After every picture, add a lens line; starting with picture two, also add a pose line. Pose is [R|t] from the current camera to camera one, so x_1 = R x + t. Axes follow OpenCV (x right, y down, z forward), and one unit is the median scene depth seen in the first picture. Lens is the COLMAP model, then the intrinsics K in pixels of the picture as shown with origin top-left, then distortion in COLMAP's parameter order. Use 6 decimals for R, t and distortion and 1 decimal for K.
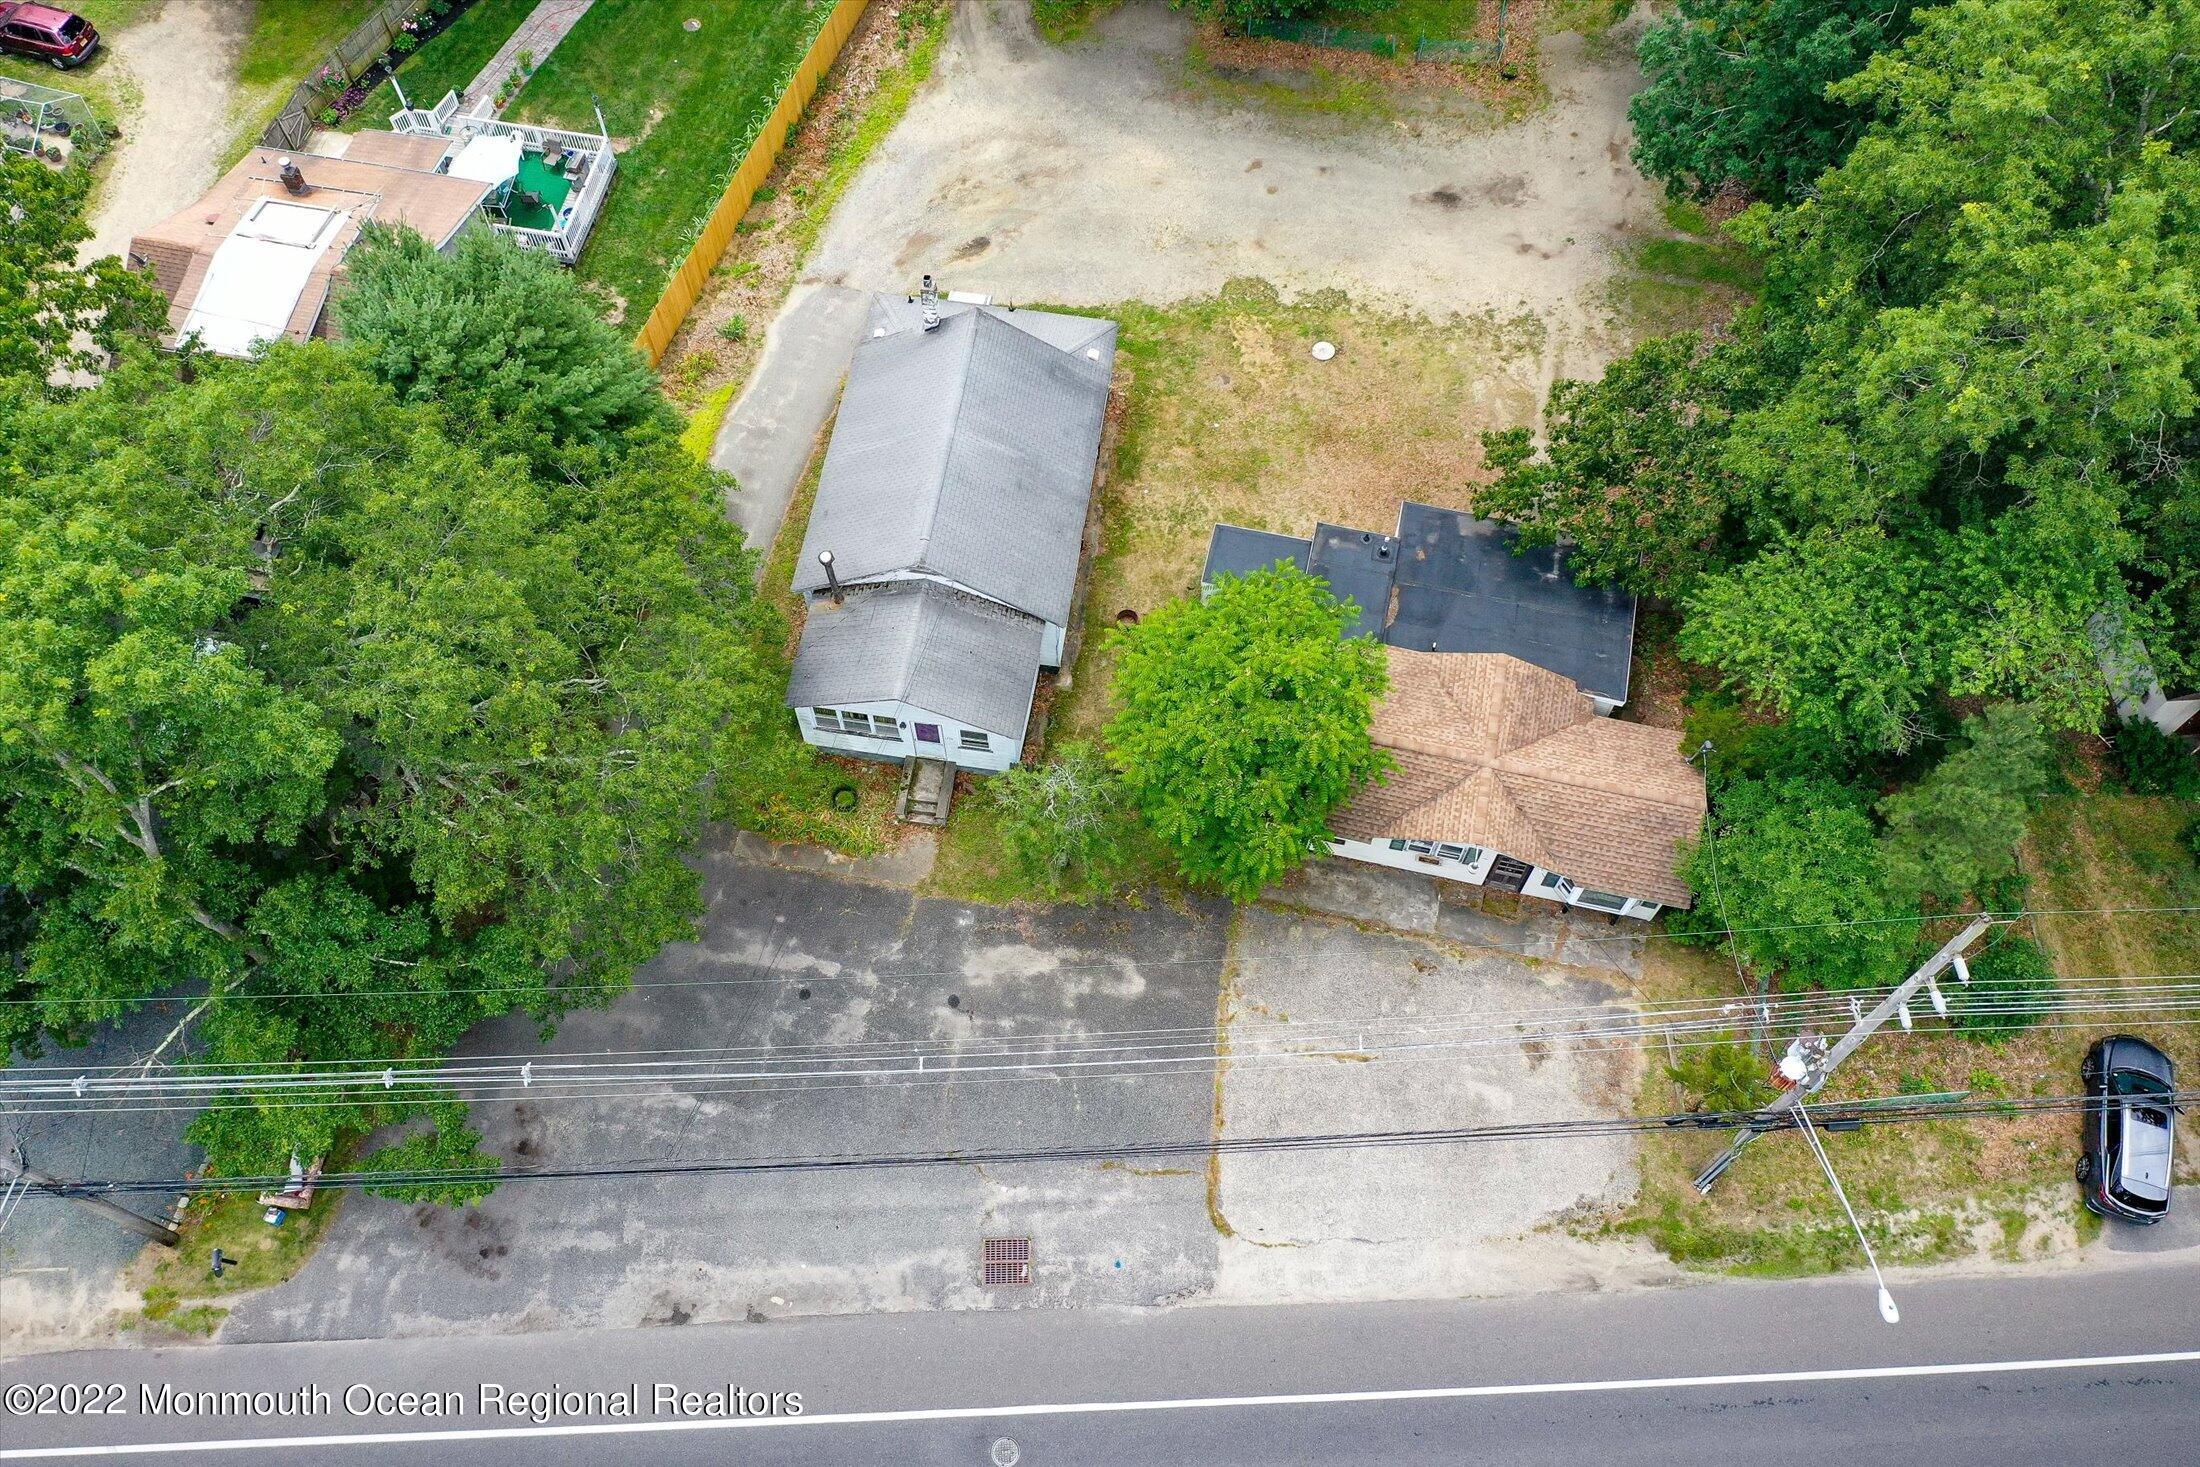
lens RADIAL K [[1759.6, 0, 1102.3], [0, 1759.6, 725.8], [0, 0, 1]] dist [0.017749, 0.001016]
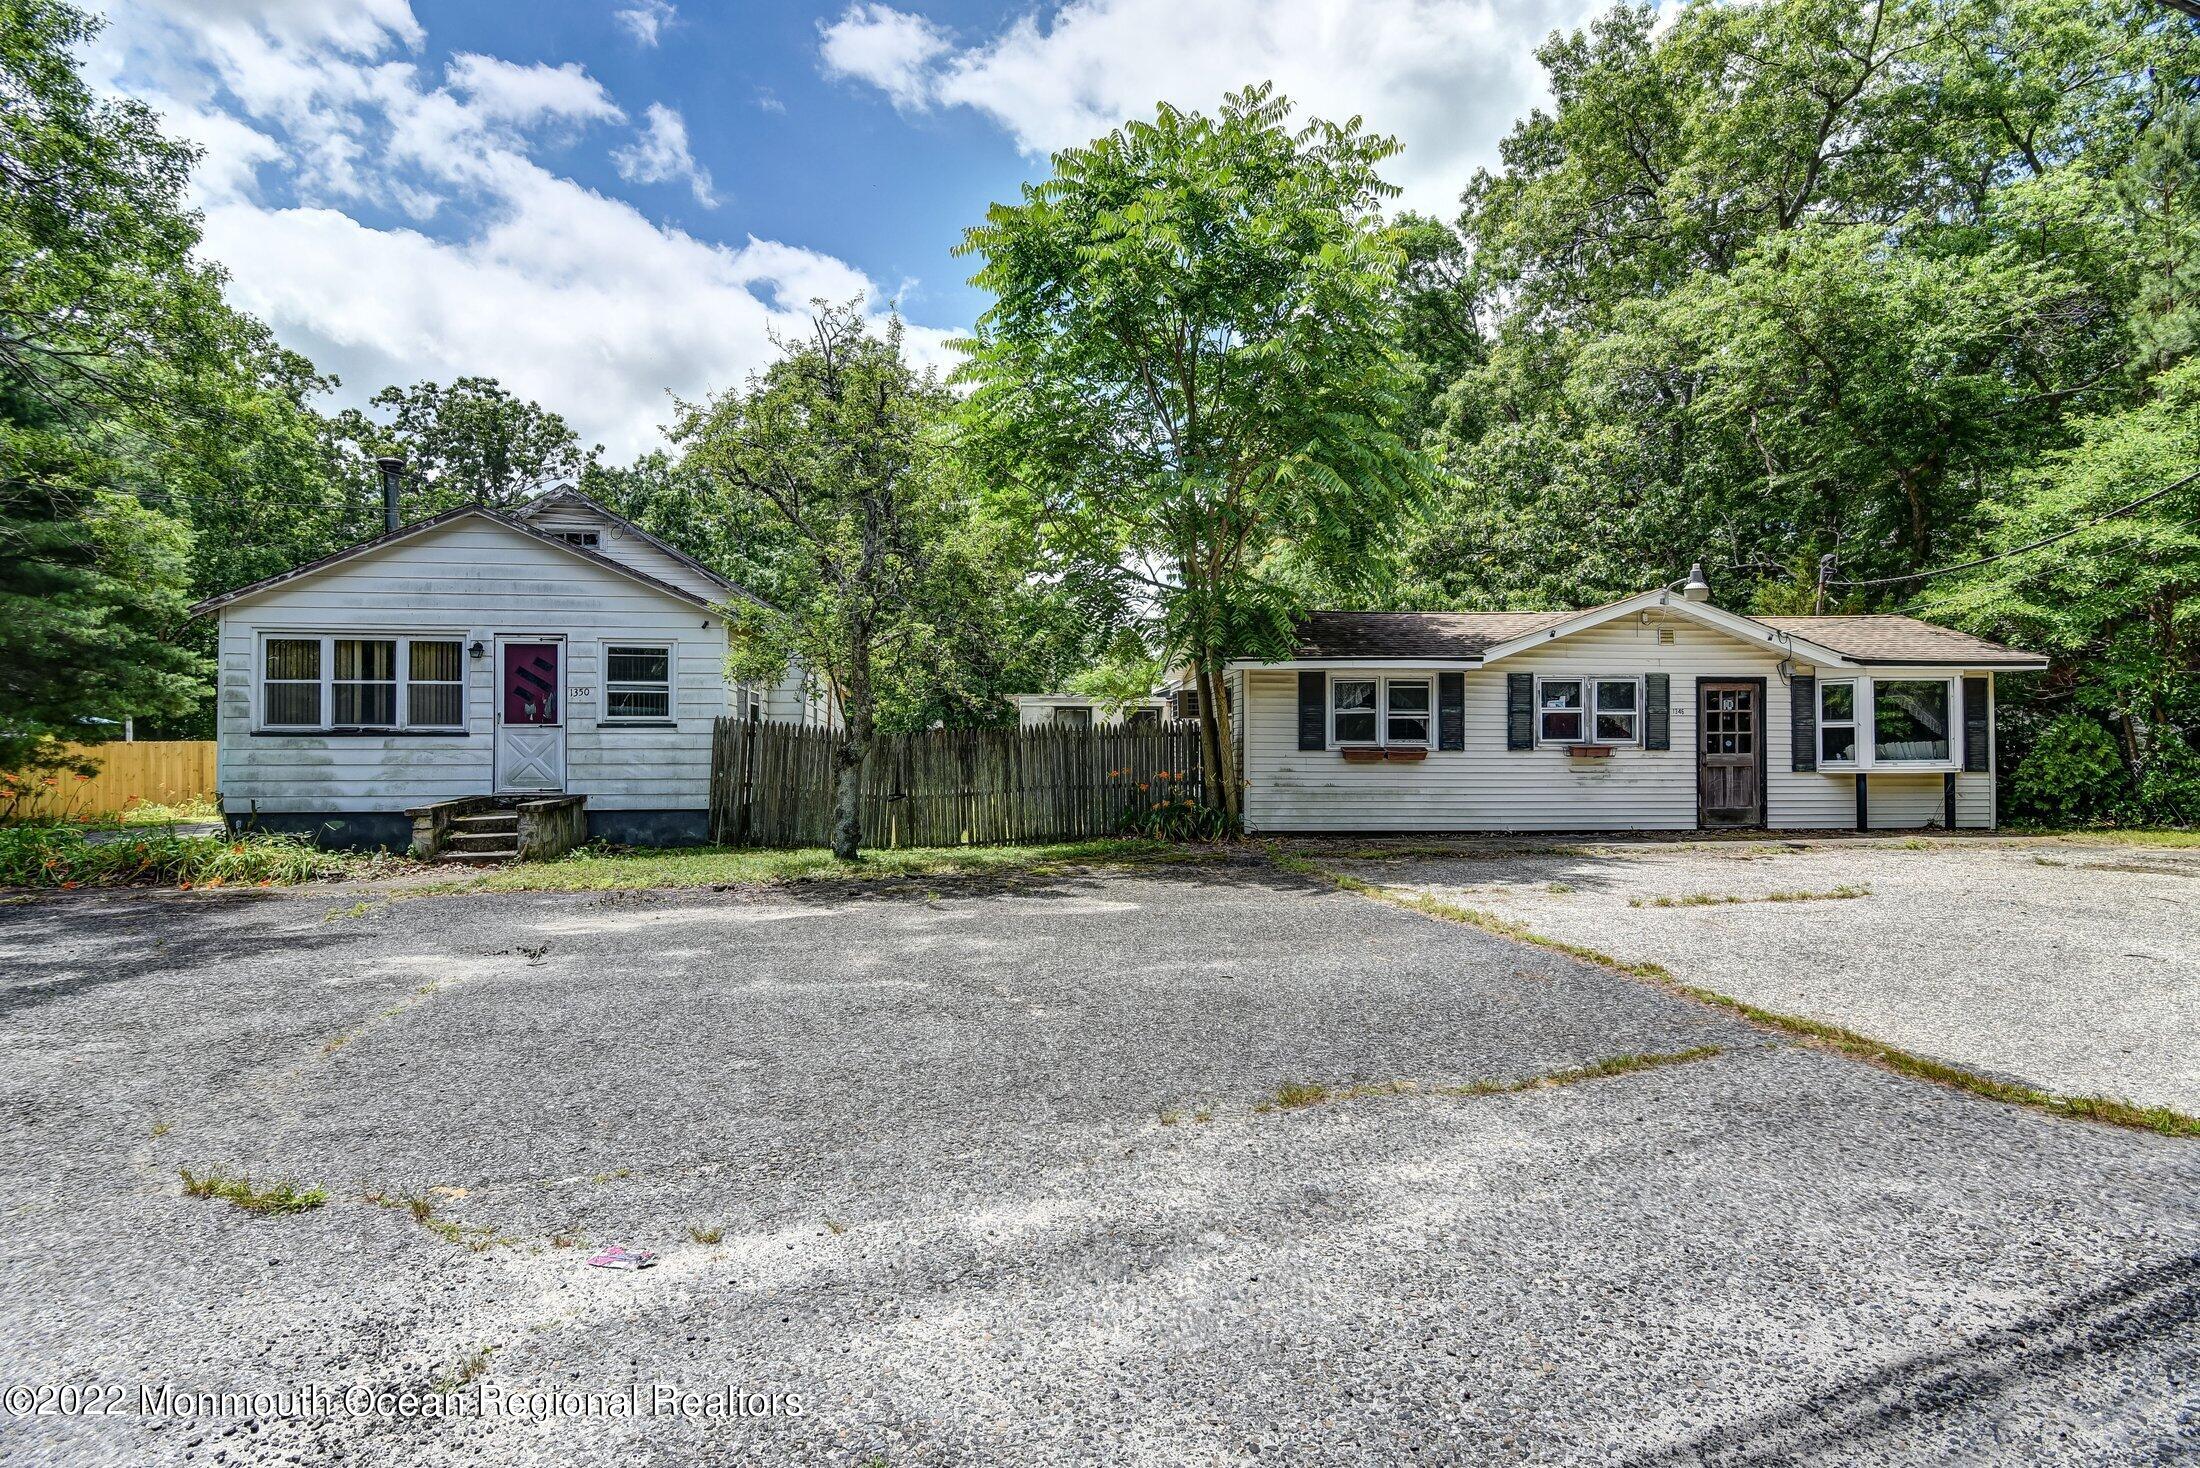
lens RADIAL K [[1082.2, 0, 1096.3], [0, 1082.2, 743.6], [0, 0, 1]] dist [-0.017817, -0.000290]
pose [[0.952052, 0.000541, 0.305935, -0.043820], [0.271026, 0.462397, -0.844236, 0.294455], [-0.141920, 0.886673, 0.440079, 0.867378]]
